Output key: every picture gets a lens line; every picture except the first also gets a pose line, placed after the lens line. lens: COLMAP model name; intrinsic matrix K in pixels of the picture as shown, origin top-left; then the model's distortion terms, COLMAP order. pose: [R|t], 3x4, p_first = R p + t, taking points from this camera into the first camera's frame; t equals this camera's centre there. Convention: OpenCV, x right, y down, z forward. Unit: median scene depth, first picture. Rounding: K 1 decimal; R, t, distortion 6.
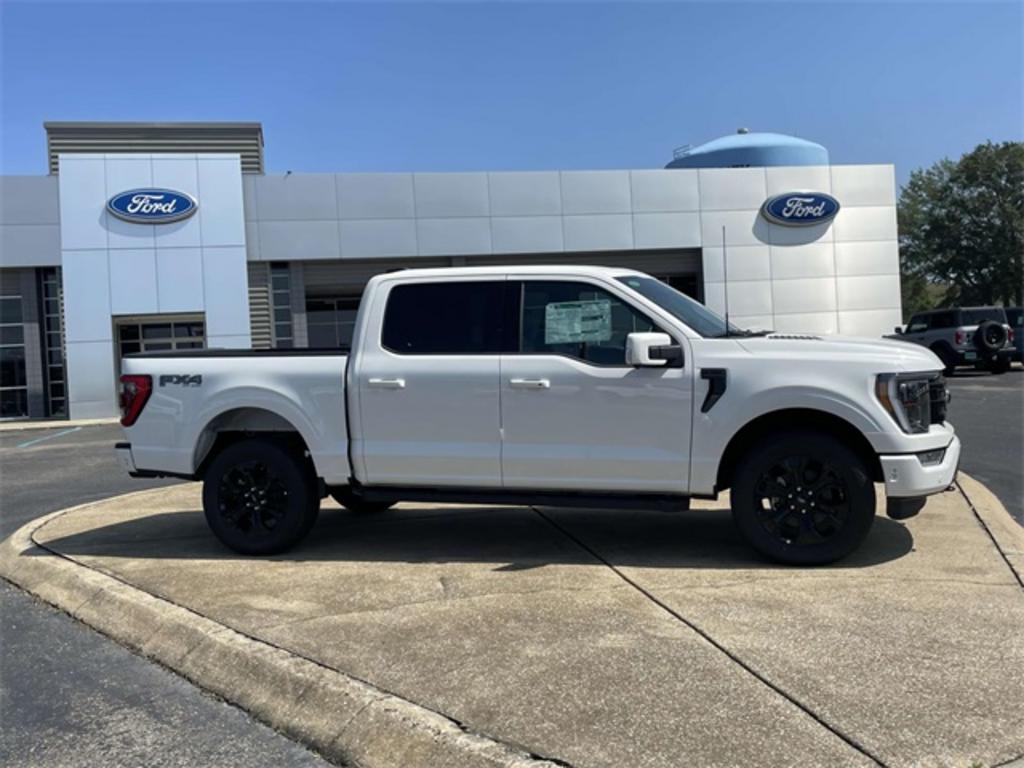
lens RADIAL K [[1386.0, 0, 530.2], [0, 1386.0, 378.8], [0, 0, 1]] dist [0.107098, 0.112843]
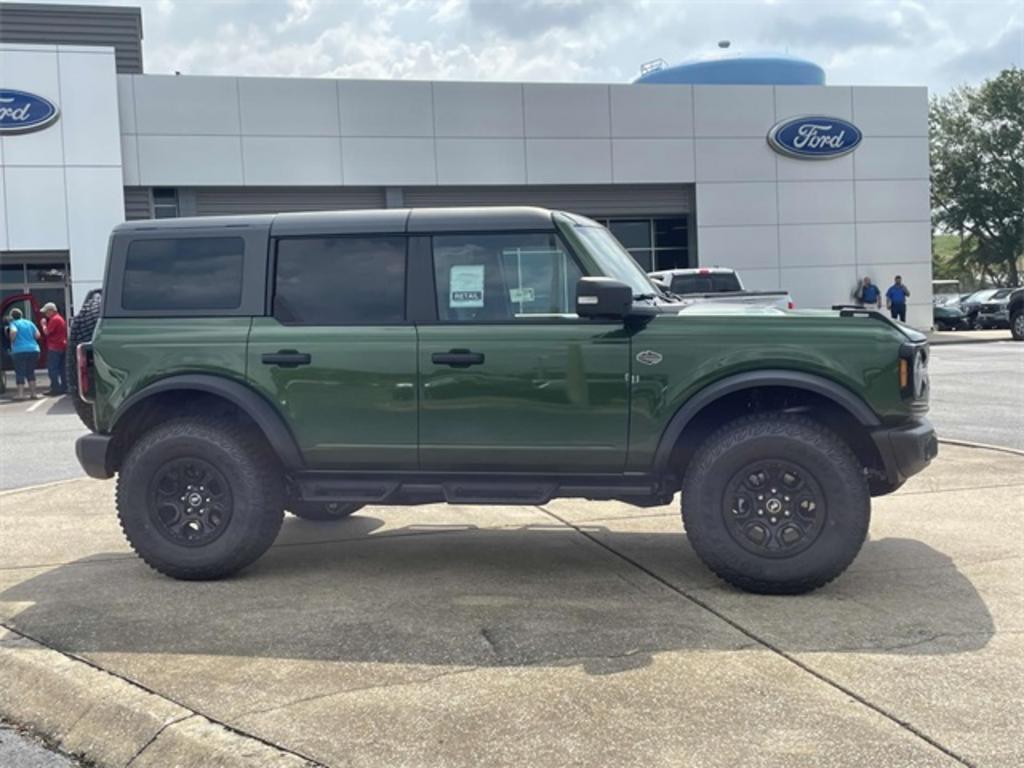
lens RADIAL K [[1542.2, 0, 512.0], [0, 1542.2, 384.0], [0, 0, 1]] dist [0.148799, -0.212491]
pose [[0.996212, 0.012011, 0.086120, -0.059857], [-0.014621, 0.999451, 0.029746, -0.002969], [-0.085715, -0.030893, 0.995841, 0.109400]]
